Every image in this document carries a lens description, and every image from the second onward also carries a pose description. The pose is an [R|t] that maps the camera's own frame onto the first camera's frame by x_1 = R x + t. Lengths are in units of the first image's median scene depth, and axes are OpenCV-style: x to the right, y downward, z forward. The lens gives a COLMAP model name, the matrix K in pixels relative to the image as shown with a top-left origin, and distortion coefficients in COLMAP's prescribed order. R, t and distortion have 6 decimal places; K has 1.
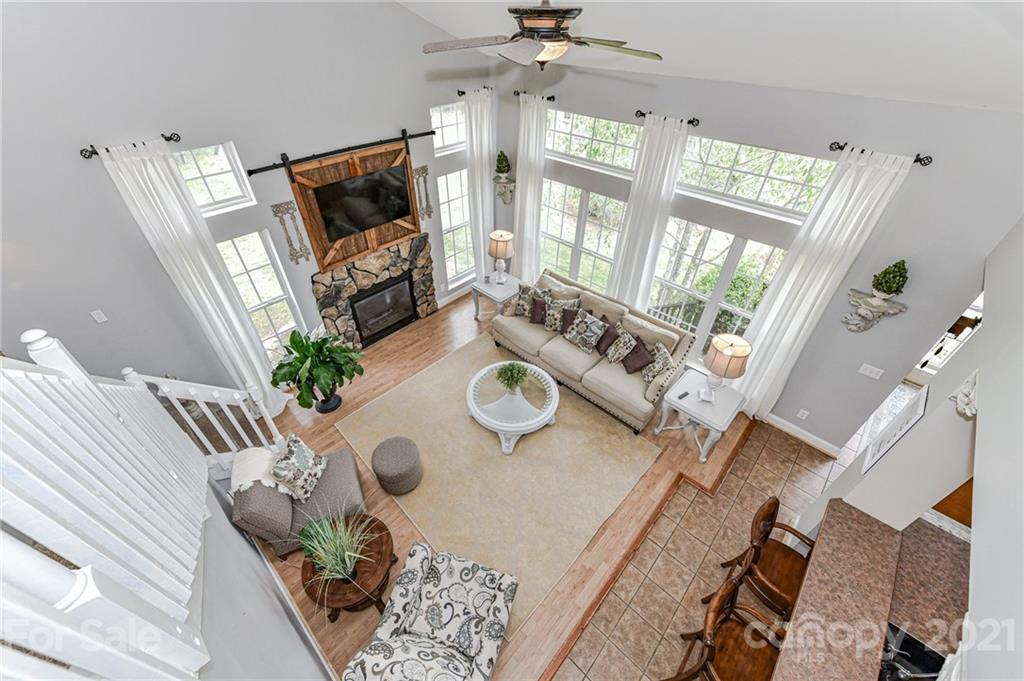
lens RADIAL K [[403.8, 0, 510.2], [0, 403.8, 334.4], [0, 0, 1]] dist [0.000986, -0.000569]
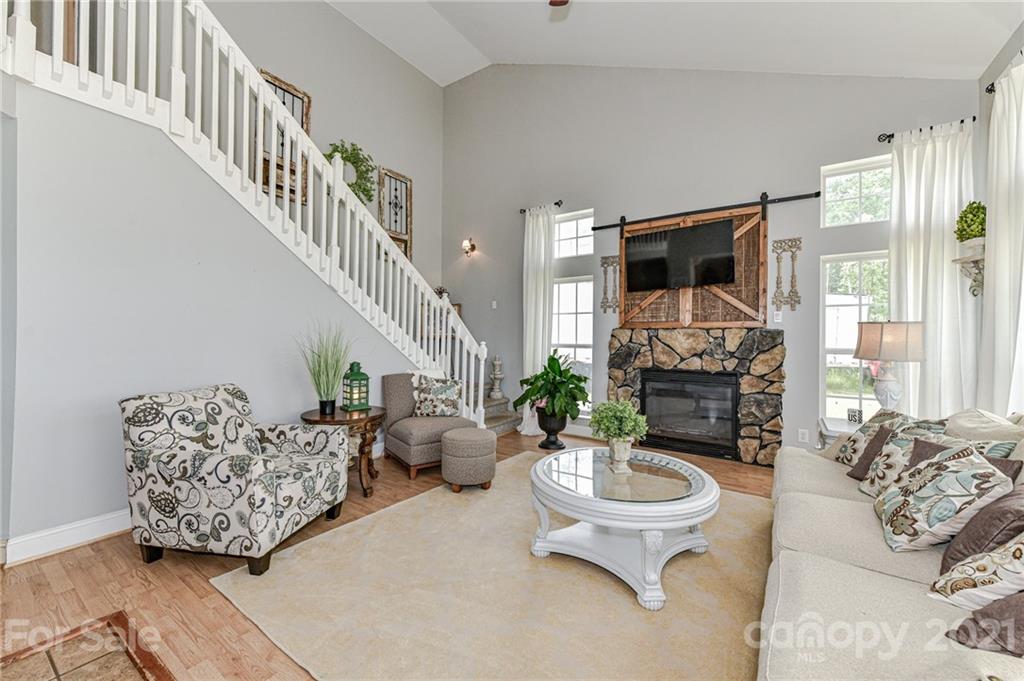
lens RADIAL K [[403.8, 0, 510.9], [0, 403.8, 339.7], [0, 0, 1]] dist [0.000986, -0.000569]
pose [[0.161052, -0.016786, -0.986803, 0.430700], [-0.630657, 0.767346, -0.115980, 0.142656], [0.759166, 0.641013, 0.112997, 0.631101]]
